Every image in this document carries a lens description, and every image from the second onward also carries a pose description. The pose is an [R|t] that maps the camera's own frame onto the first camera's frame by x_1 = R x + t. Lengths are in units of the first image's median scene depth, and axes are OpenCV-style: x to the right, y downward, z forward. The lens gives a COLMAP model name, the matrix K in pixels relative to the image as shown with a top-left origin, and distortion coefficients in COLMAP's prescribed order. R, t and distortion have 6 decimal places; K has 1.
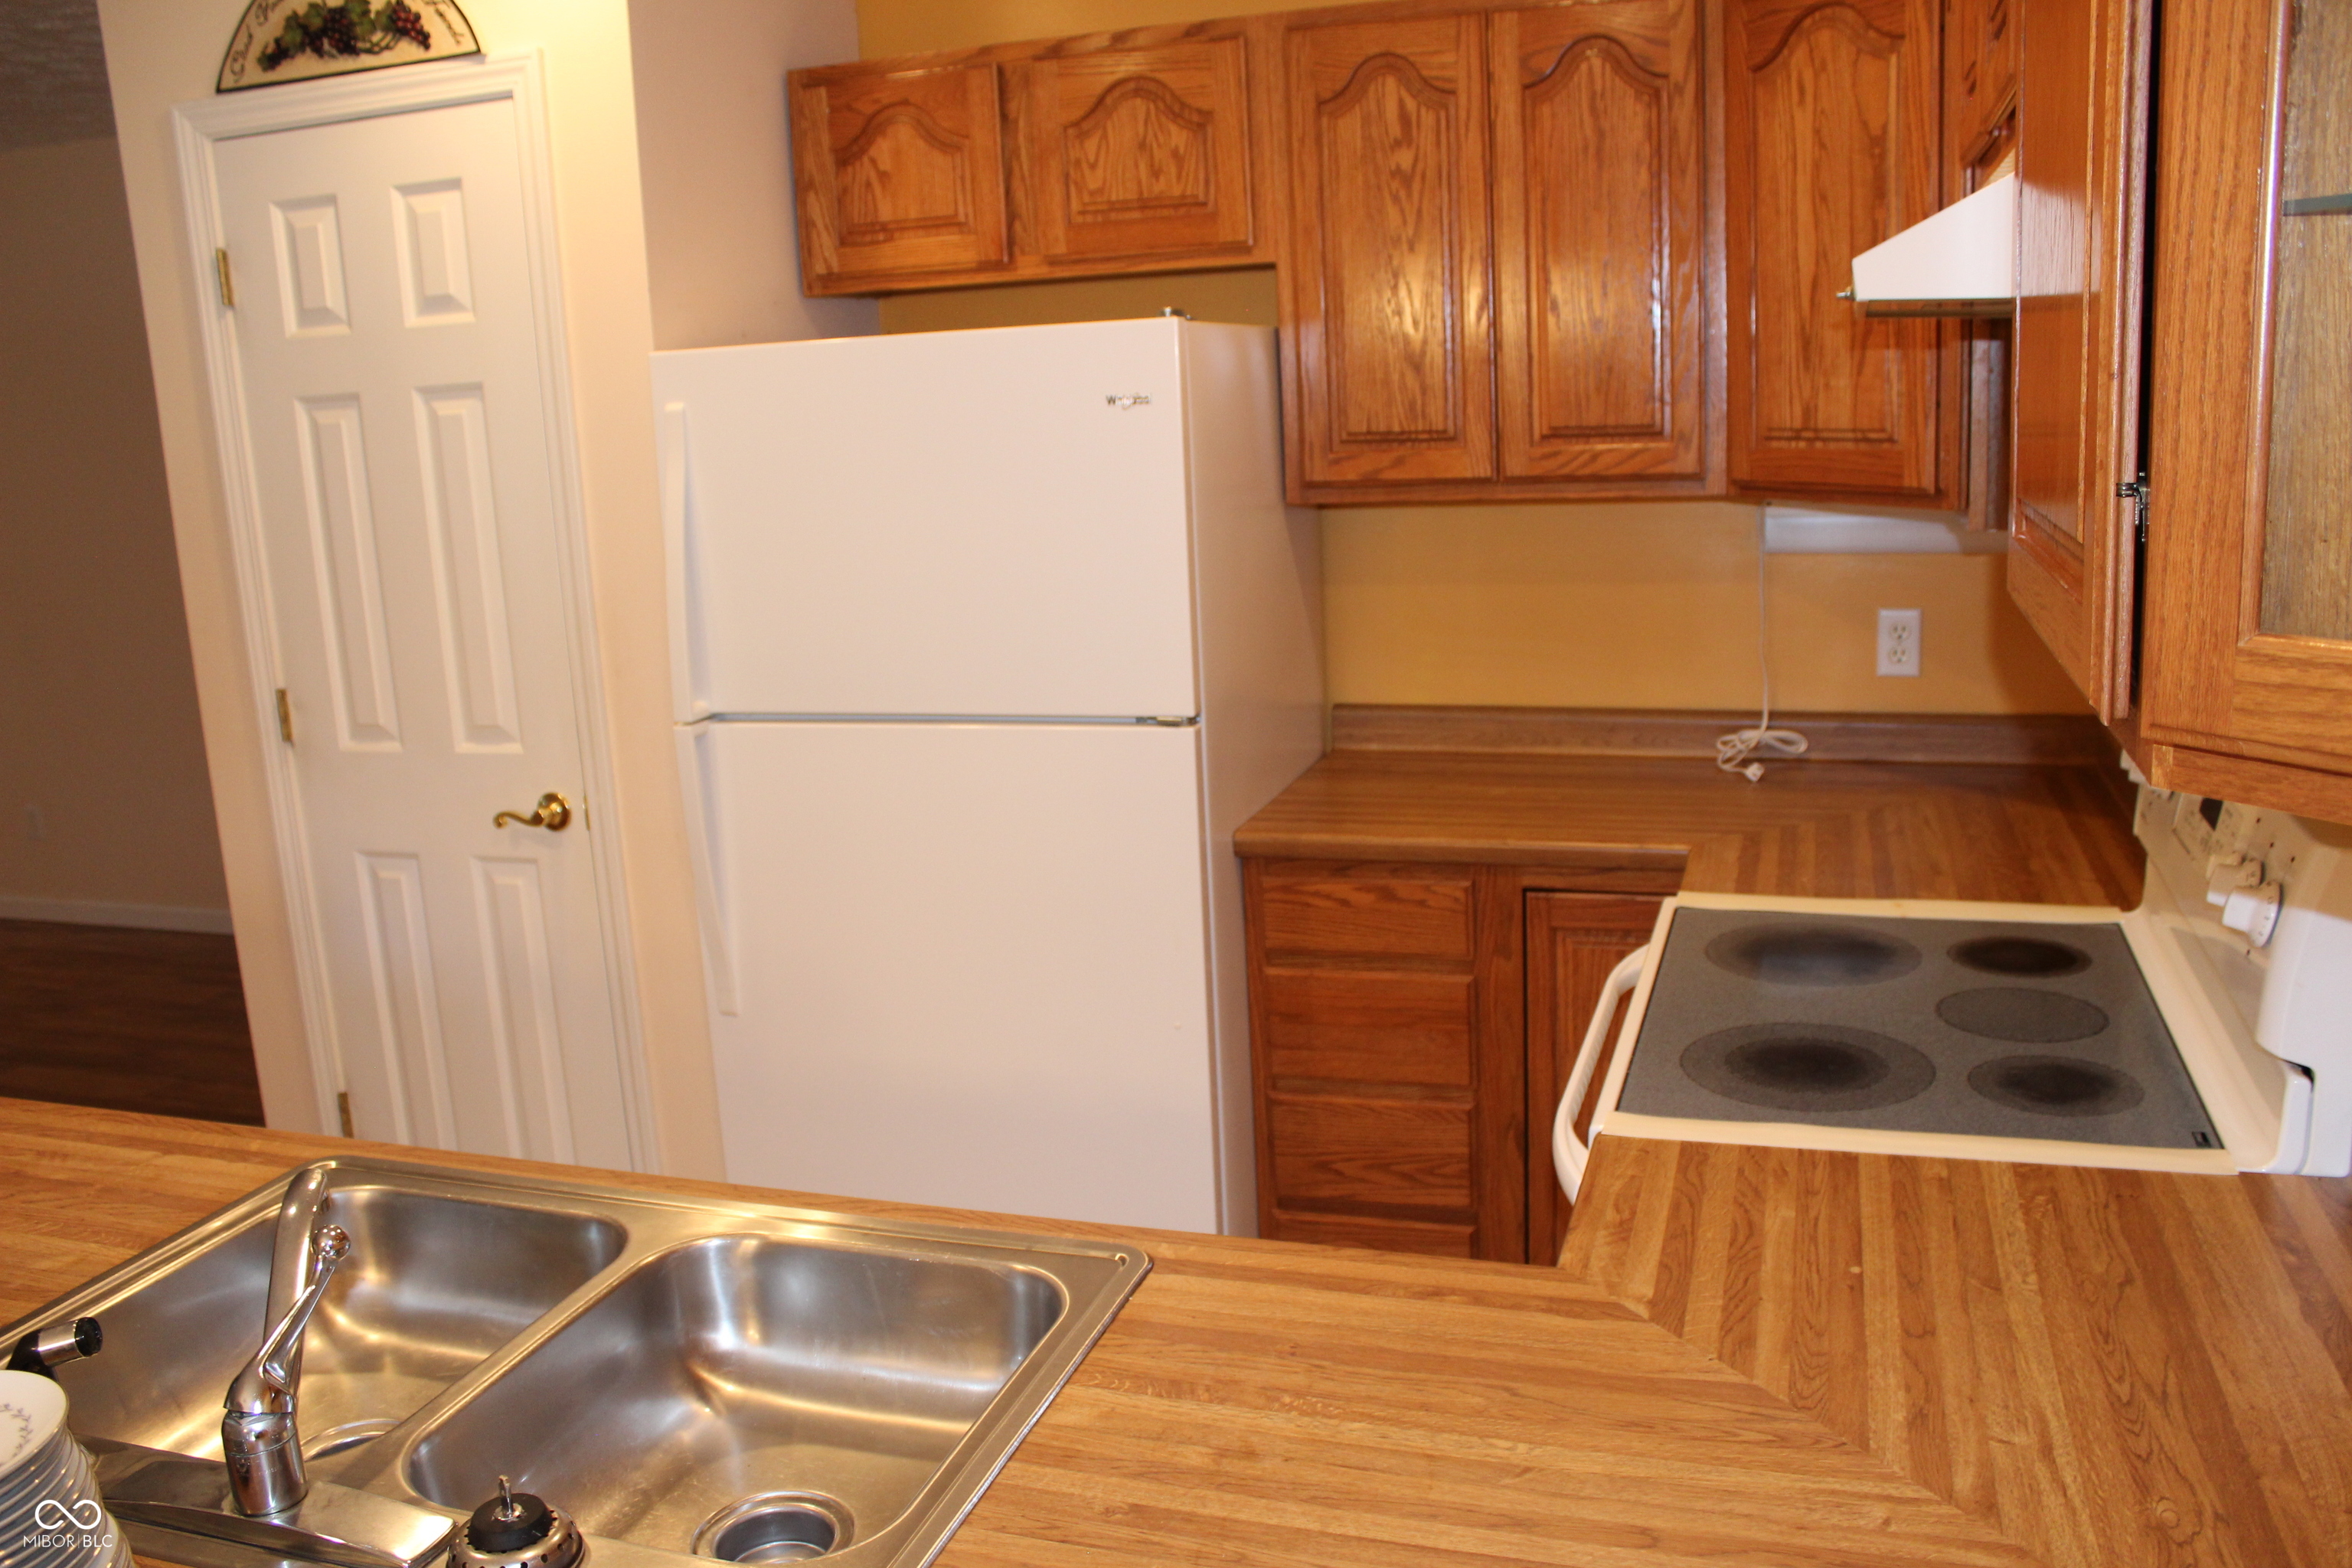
lens RADIAL K [[1938.6, 0, 1168.1], [0, 1938.6, 777.4], [0, 0, 1]] dist [-0.089249, 0.031017]
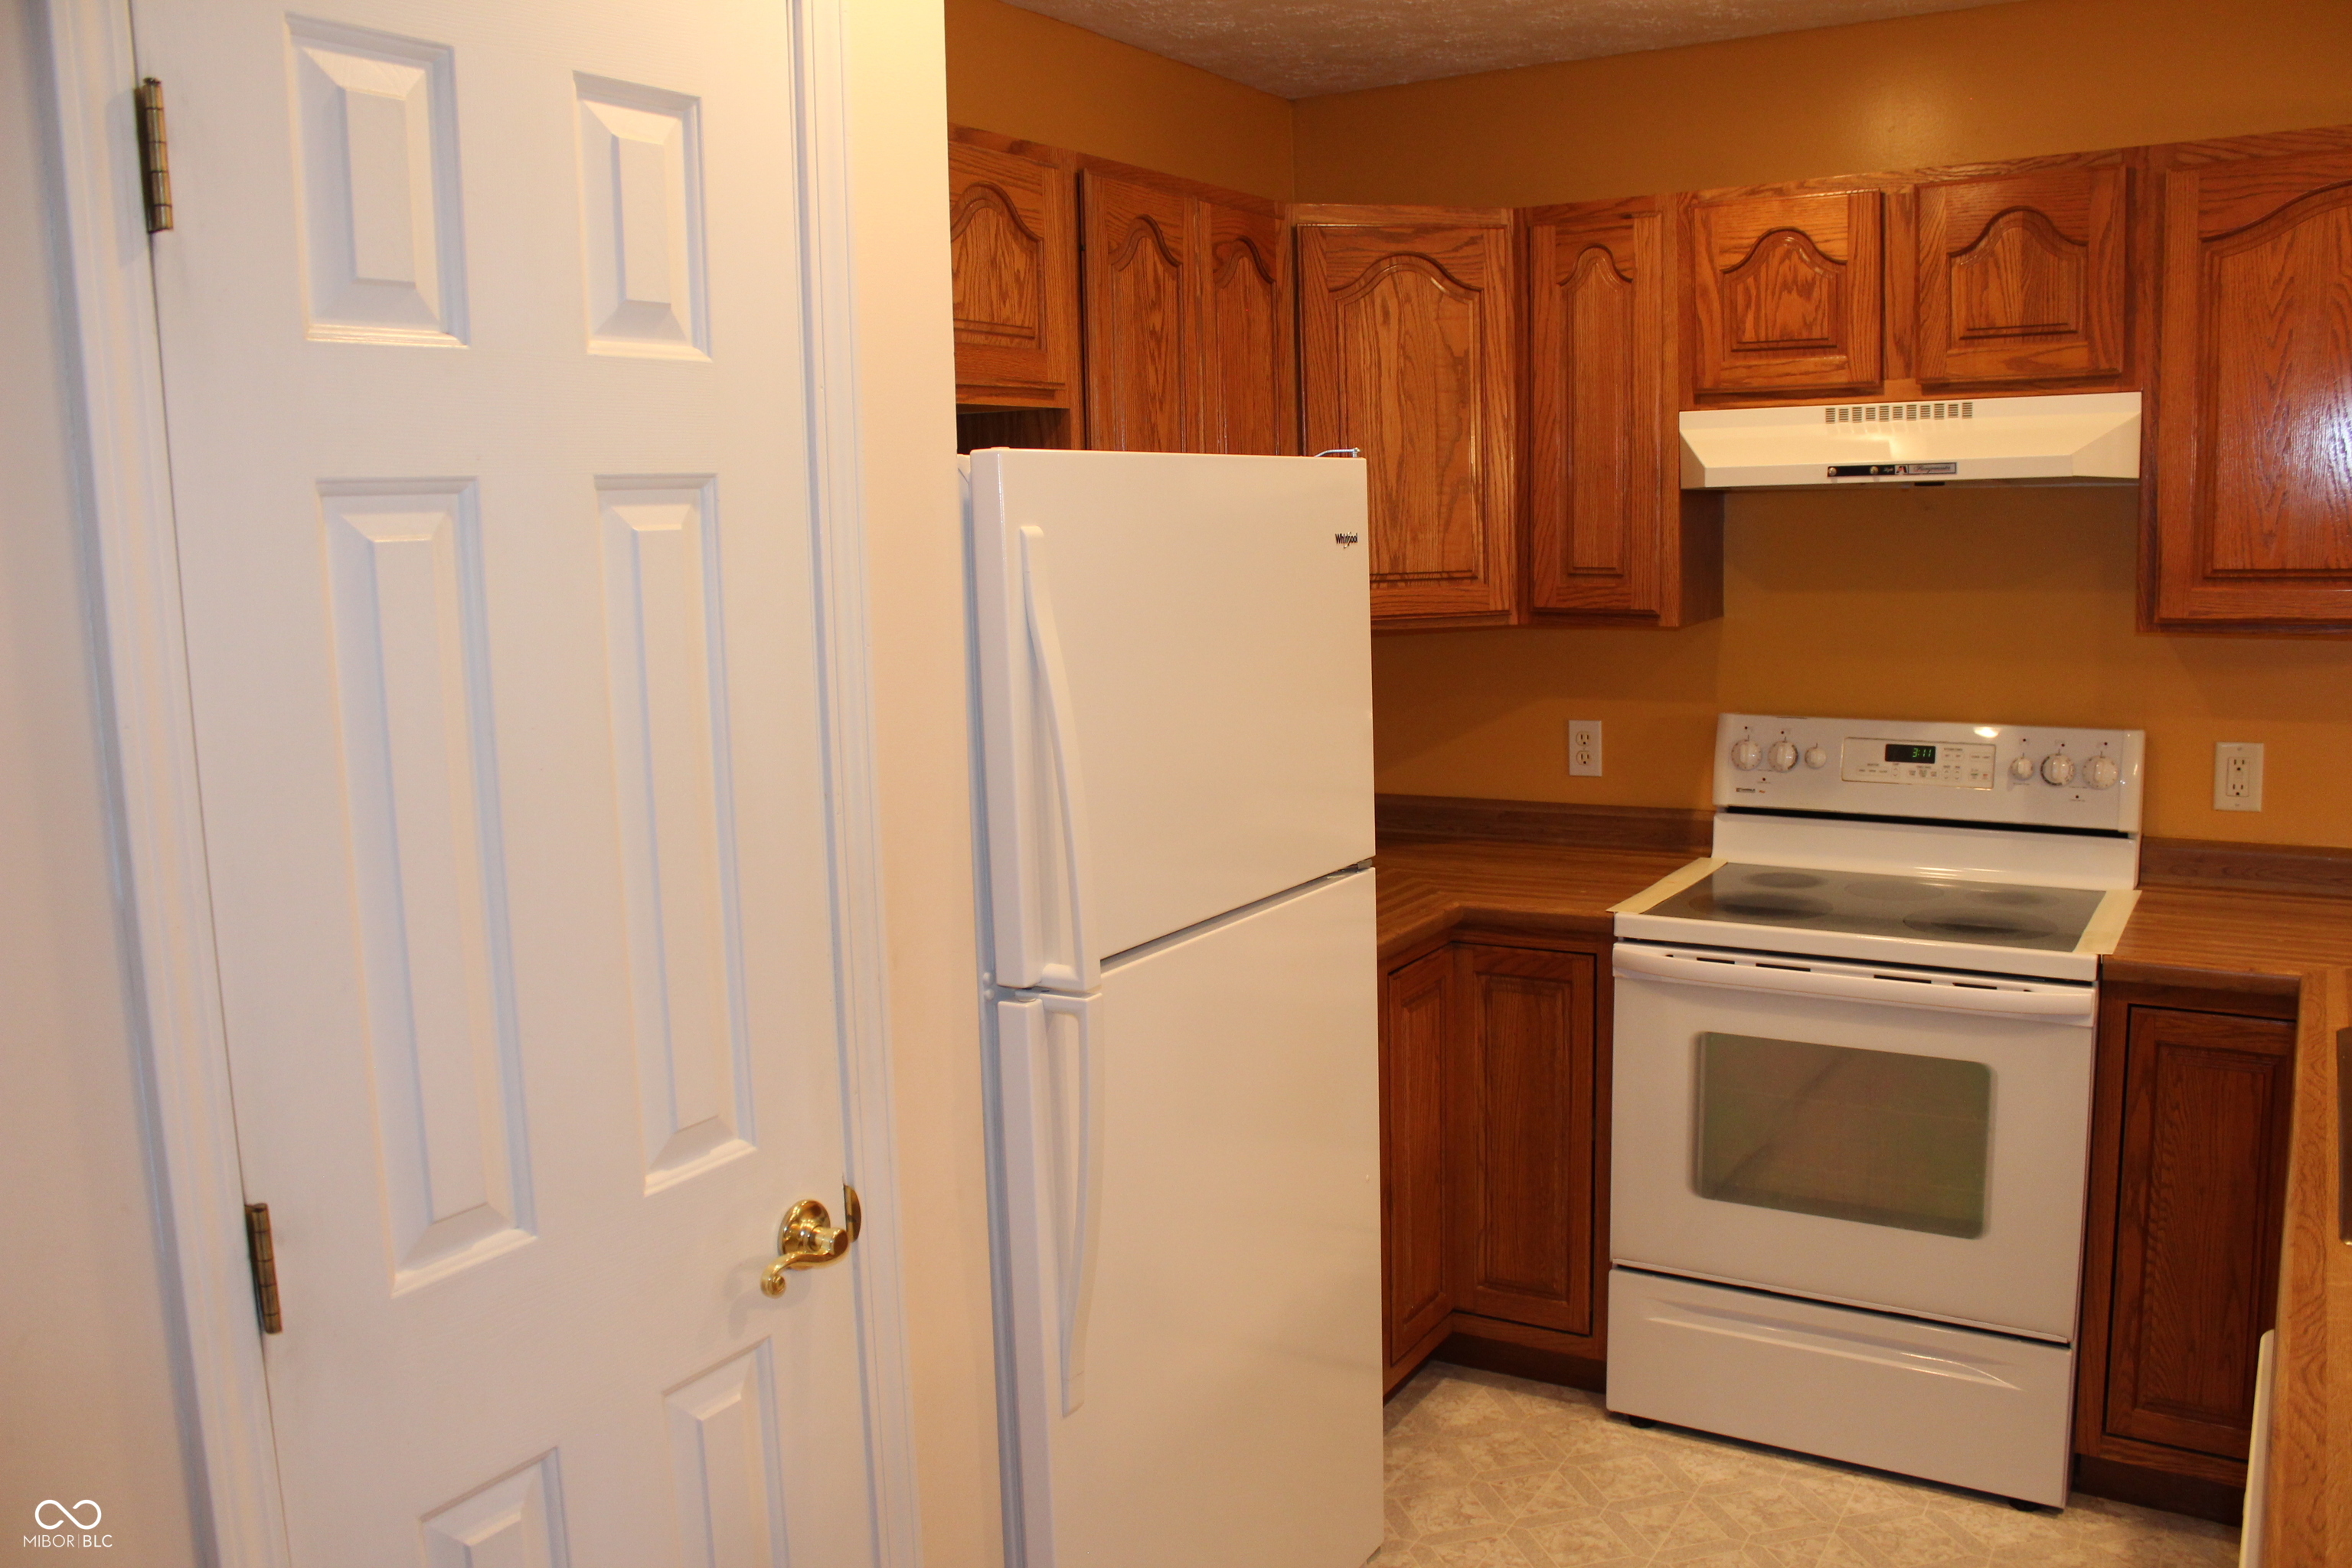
lens RADIAL K [[1938.6, 0, 1172.0], [0, 1938.6, 785.3], [0, 0, 1]] dist [-0.089249, 0.031017]
pose [[0.231634, -0.088708, 0.968750, -0.902765], [0.230449, 0.972492, 0.033949, -0.114629], [-0.945113, 0.215384, 0.245705, 0.797393]]
